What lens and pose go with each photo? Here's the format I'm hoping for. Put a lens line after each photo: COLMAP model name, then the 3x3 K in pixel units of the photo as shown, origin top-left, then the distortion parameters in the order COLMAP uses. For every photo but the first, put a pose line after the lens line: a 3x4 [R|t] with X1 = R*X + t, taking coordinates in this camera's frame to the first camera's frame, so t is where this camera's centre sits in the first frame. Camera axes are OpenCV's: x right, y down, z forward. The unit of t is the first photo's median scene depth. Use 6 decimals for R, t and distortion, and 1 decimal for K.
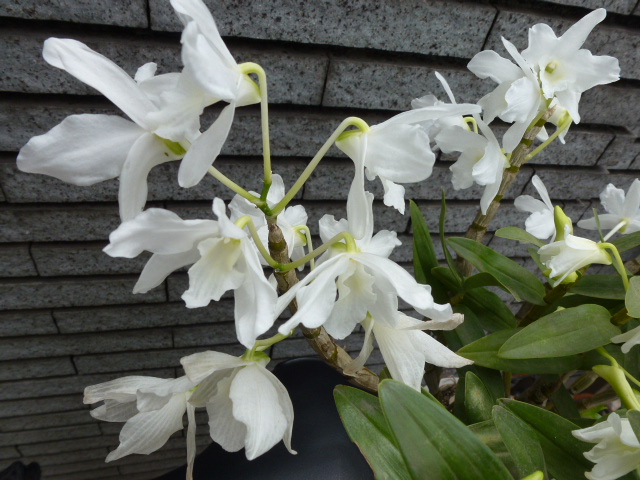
lens RADIAL K [[451.8, 0, 320.0], [0, 451.8, 240.0], [0, 0, 1]] dist [-0.043532, 0.009058]
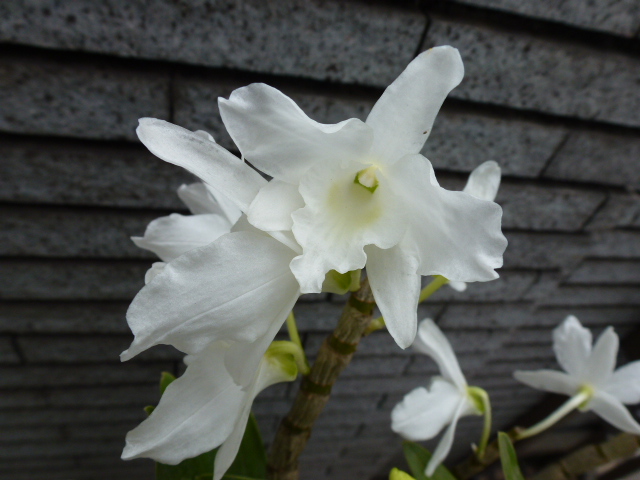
lens RADIAL K [[451.8, 0, 320.0], [0, 451.8, 240.0], [0, 0, 1]] dist [-0.043532, 0.009058]
pose [[0.997644, 0.066471, -0.017000, 0.275773], [-0.066284, 0.997737, 0.011325, -0.190940], [0.017714, -0.010171, 0.999791, 0.338164]]
